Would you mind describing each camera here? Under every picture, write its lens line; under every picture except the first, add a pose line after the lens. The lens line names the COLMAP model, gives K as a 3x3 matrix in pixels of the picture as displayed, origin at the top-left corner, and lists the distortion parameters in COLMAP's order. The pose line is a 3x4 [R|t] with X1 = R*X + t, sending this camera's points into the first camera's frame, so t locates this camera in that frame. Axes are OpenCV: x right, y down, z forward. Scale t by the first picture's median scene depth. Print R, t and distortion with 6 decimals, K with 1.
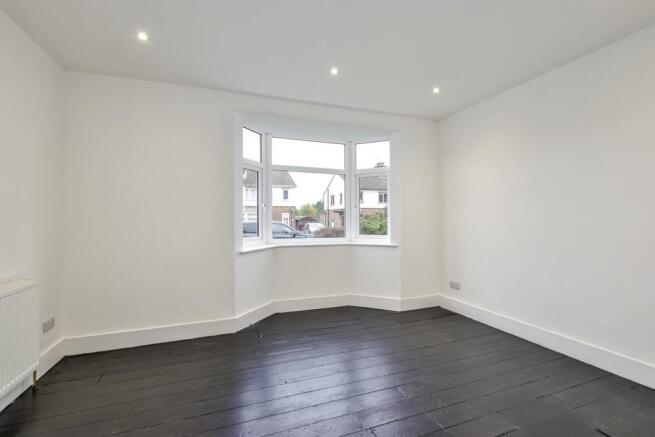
lens RADIAL K [[288.1, 0, 327.5], [0, 288.1, 218.5], [0, 0, 1]] dist [0.001991, 0.000250]
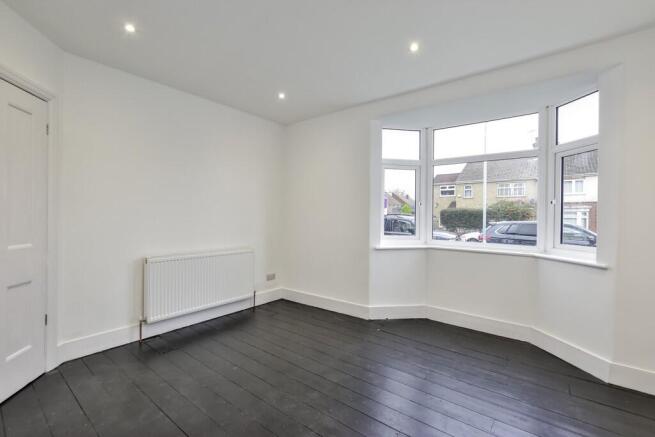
lens RADIAL K [[288.1, 0, 327.5], [0, 288.1, 218.5], [0, 0, 1]] dist [0.001991, 0.000250]
pose [[0.533358, 0.013792, -0.845777, 0.473613], [-0.007123, 0.999905, 0.011814, -0.006579], [0.845860, -0.000277, 0.533405, 0.244206]]
